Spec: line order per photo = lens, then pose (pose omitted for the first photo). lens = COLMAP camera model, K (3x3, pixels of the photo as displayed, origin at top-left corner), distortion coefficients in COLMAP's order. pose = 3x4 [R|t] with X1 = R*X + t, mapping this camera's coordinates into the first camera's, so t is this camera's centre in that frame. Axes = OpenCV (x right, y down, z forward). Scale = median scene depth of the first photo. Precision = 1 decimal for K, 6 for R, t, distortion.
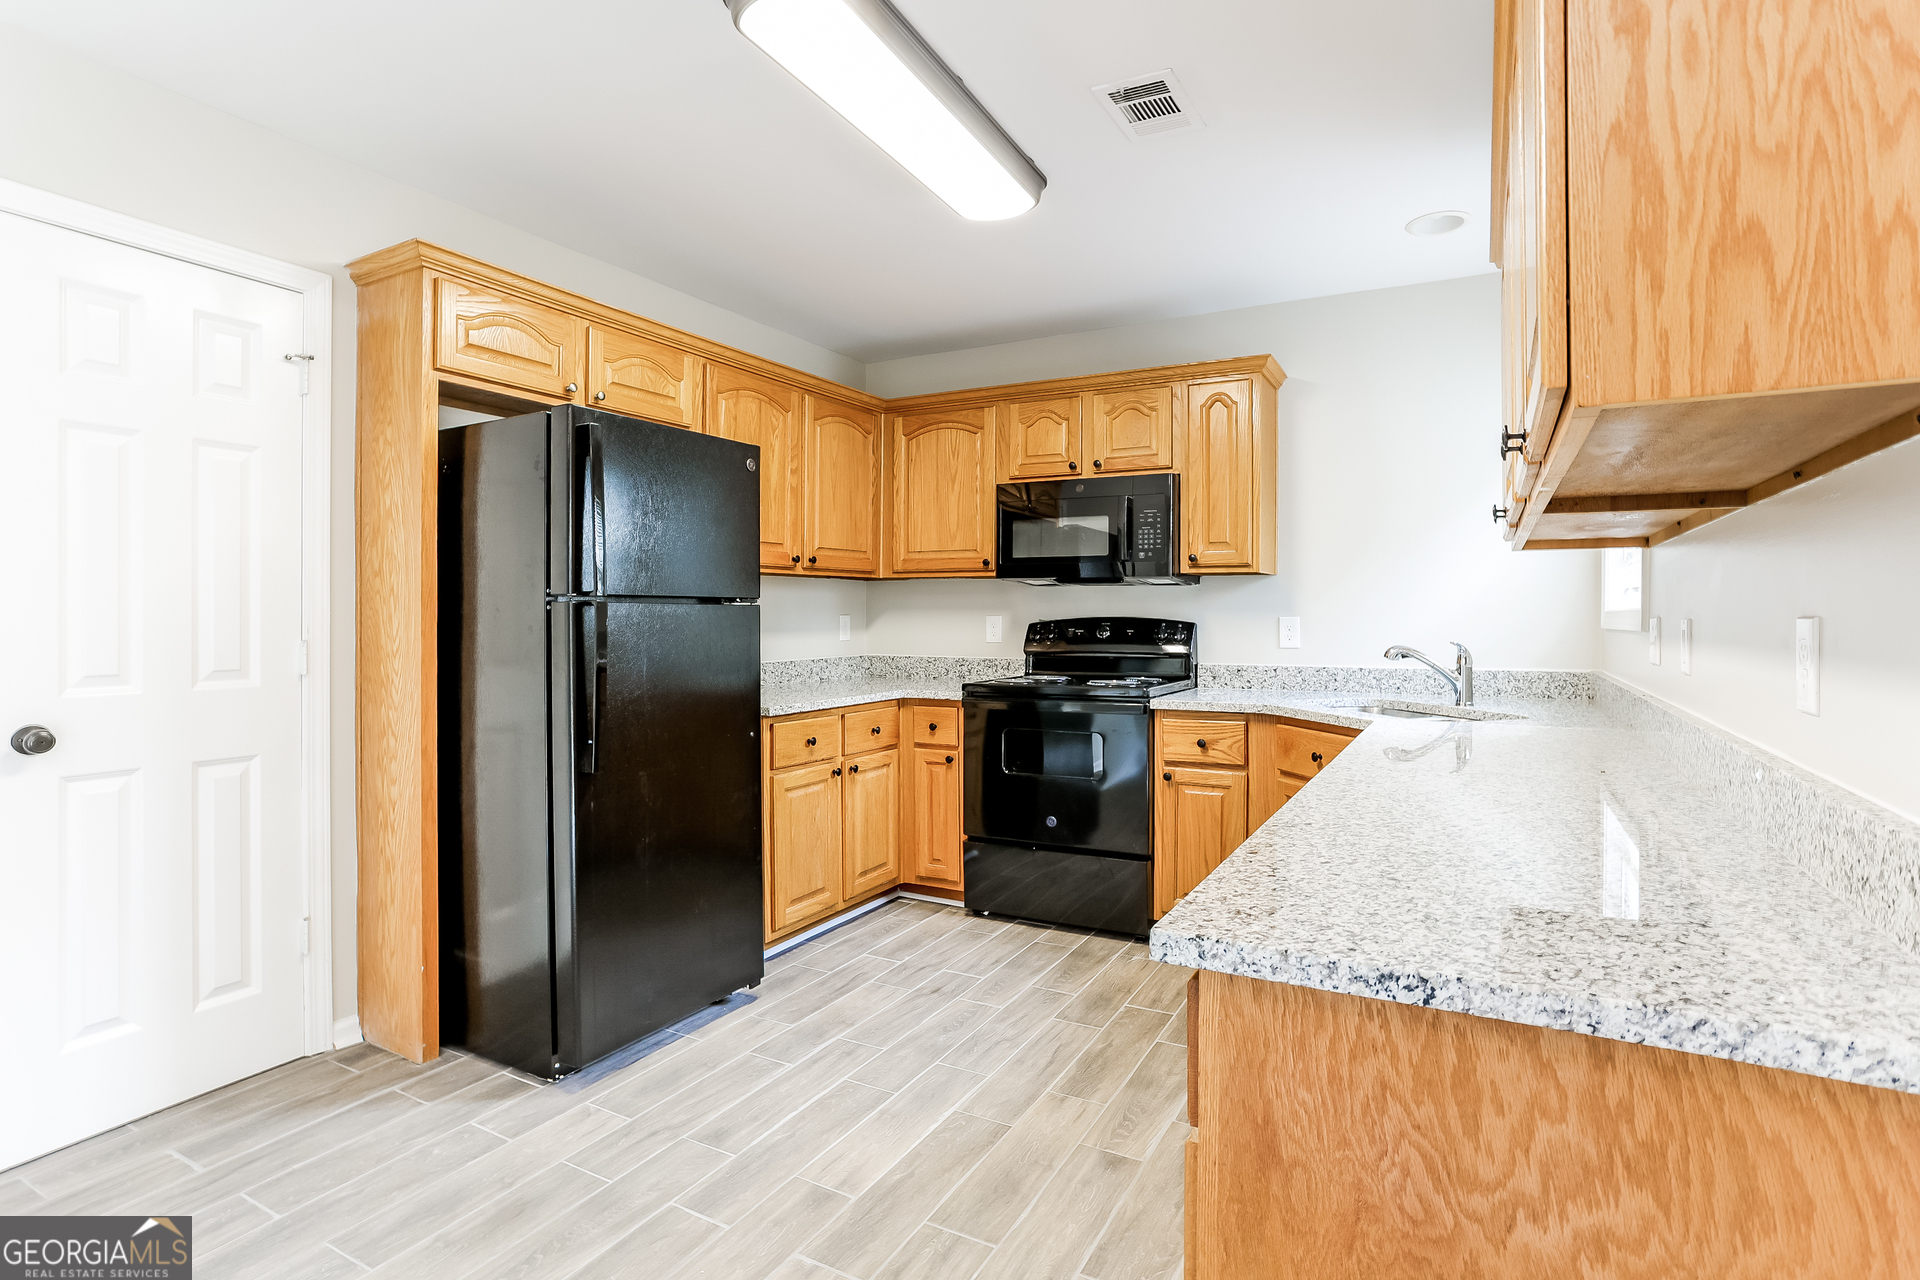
lens RADIAL K [[937.8, 0, 946.3], [0, 937.8, 625.7], [0, 0, 1]] dist [-0.036011, 0.016021]
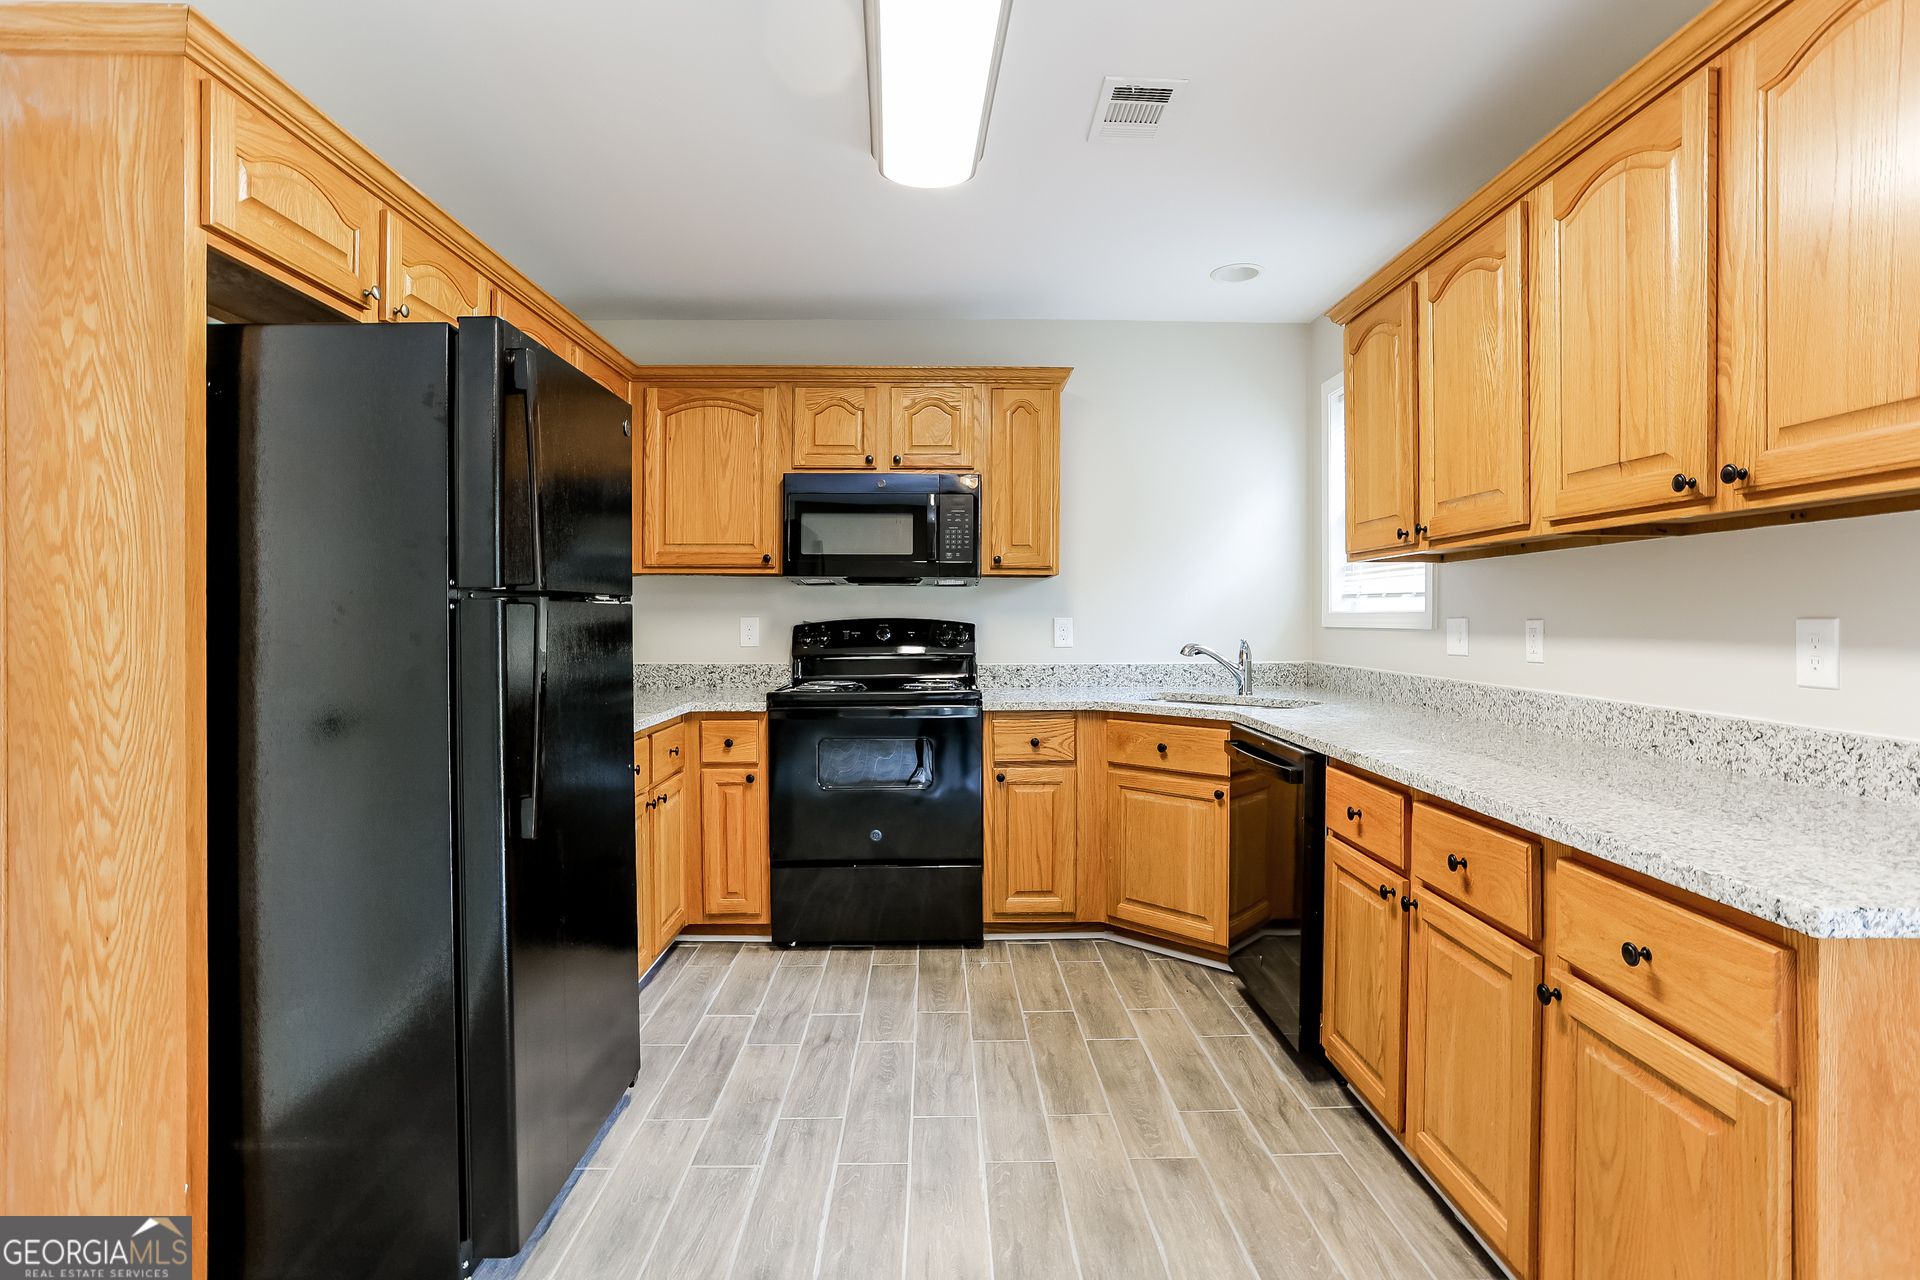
lens RADIAL K [[937.8, 0, 983.0], [0, 937.8, 629.8], [0, 0, 1]] dist [-0.036011, 0.016021]
pose [[0.870800, -0.008388, 0.491566, -0.280984], [0.007209, 0.999965, 0.004292, -0.001462], [-0.491585, -0.000194, 0.870829, 0.138221]]
